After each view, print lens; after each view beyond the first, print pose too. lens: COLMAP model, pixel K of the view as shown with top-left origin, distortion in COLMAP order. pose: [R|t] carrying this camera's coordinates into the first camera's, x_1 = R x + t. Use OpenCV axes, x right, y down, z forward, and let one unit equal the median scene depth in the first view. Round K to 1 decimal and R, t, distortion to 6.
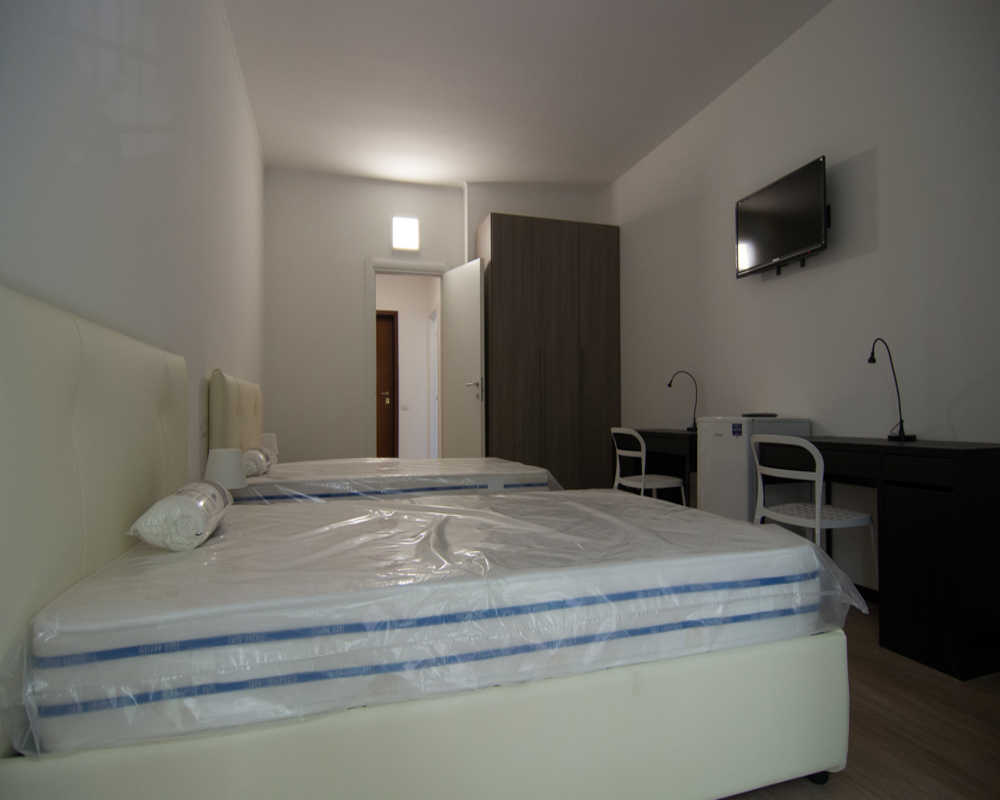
lens RADIAL K [[545.0, 0, 500.0], [0, 545.0, 400.0], [0, 0, 1]] dist [-0.020000, -0.000687]
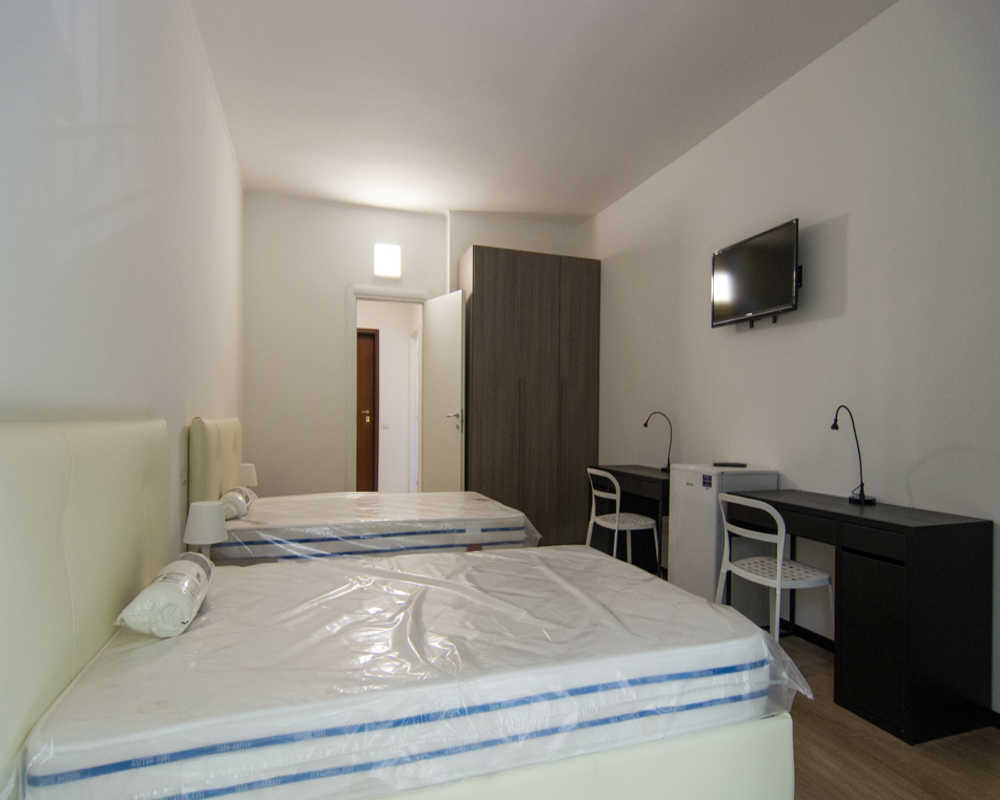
lens RADIAL K [[550.7, 0, 497.4], [0, 550.7, 413.2], [0, 0, 1]] dist [-0.000885, 0.001385]
pose [[0.999532, 0.012907, 0.027742, 0.006651], [-0.013421, 0.999741, 0.018404, -0.091466], [-0.027497, -0.018768, 0.999446, -0.036680]]
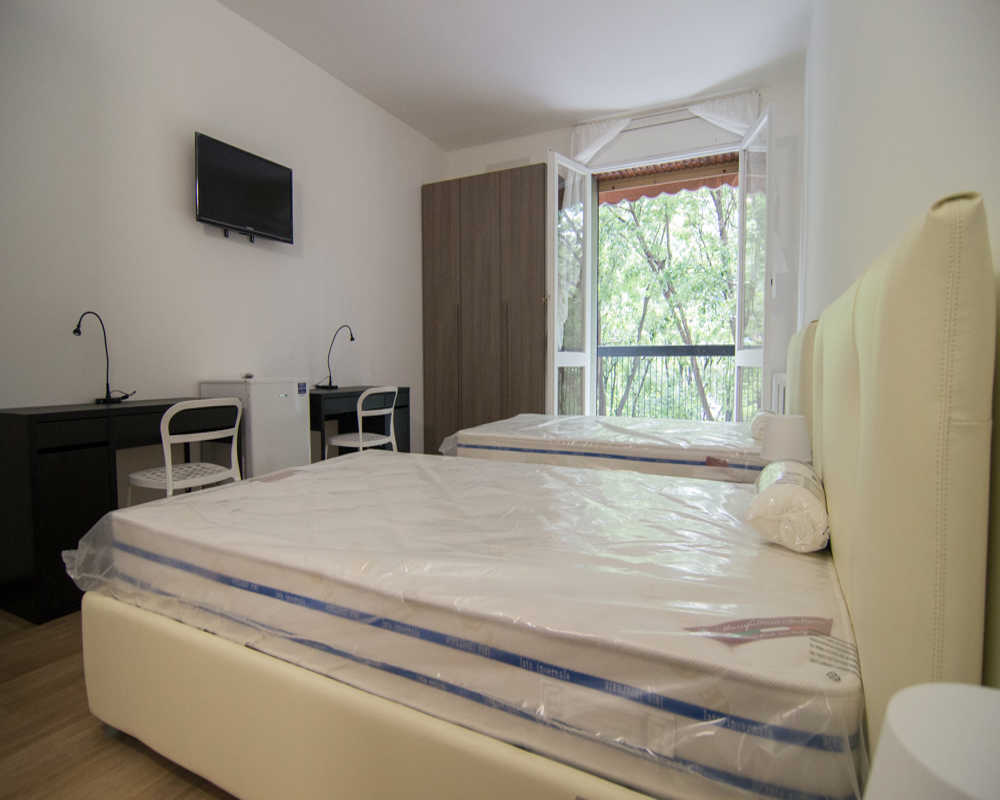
lens RADIAL K [[545.0, 0, 500.0], [0, 545.0, 400.0], [0, 0, 1]] dist [-0.020000, -0.000687]
pose [[-0.717041, -0.031577, 0.696316, -0.634725], [-0.000386, 0.998991, 0.044906, 0.029732], [-0.697031, 0.031931, -0.716329, 1.557497]]
